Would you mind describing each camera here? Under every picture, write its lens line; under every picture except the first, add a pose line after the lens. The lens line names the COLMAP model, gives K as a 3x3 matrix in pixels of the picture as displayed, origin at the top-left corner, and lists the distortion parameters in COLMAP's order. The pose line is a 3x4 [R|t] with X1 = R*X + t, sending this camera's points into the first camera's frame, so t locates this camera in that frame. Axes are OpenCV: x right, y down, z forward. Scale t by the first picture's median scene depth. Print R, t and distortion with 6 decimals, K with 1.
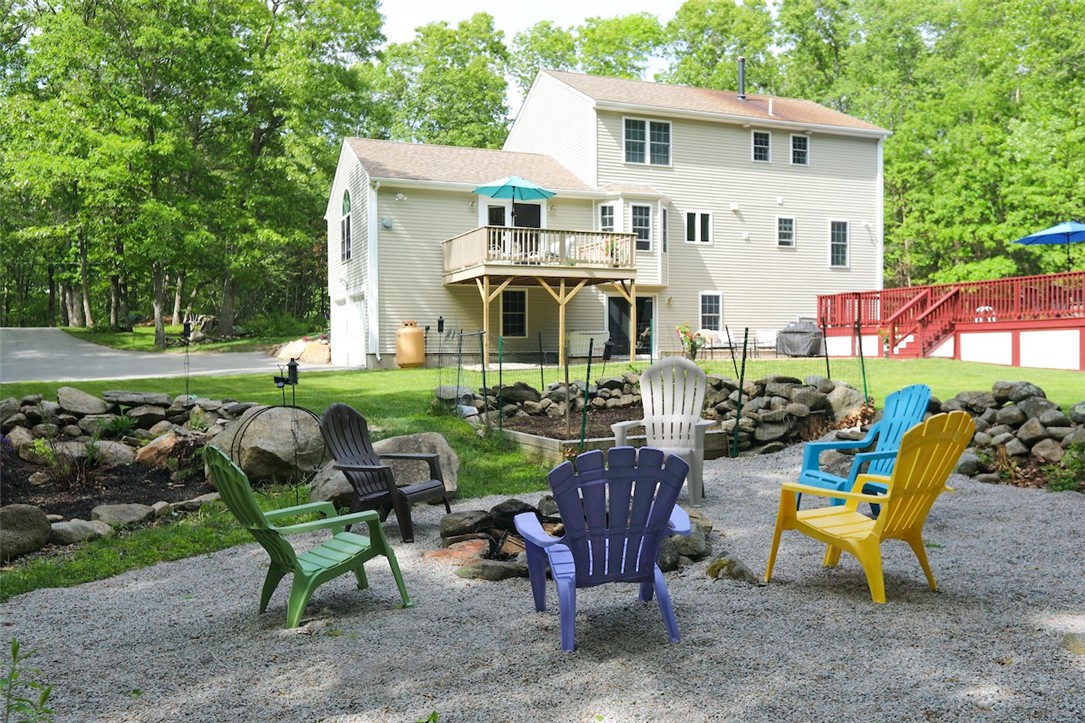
lens RADIAL K [[975.7, 0, 543.4], [0, 975.7, 362.0], [0, 0, 1]] dist [0.012893, 0.013259]
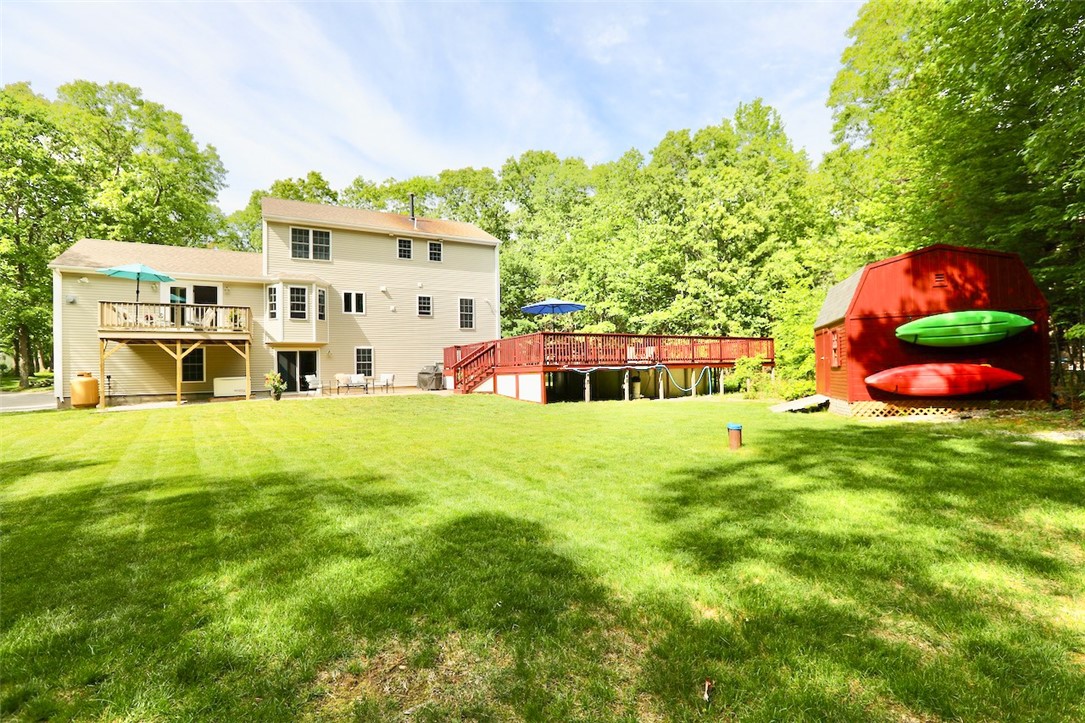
lens RADIAL K [[526.6, 0, 542.0], [0, 526.6, 356.0], [0, 0, 1]] dist [-0.017335, 0.001153]
pose [[0.993758, -0.013473, 0.110743, 0.351511], [0.018178, 0.998970, -0.041585, -0.020498], [-0.110069, 0.043339, 0.992979, 0.192804]]
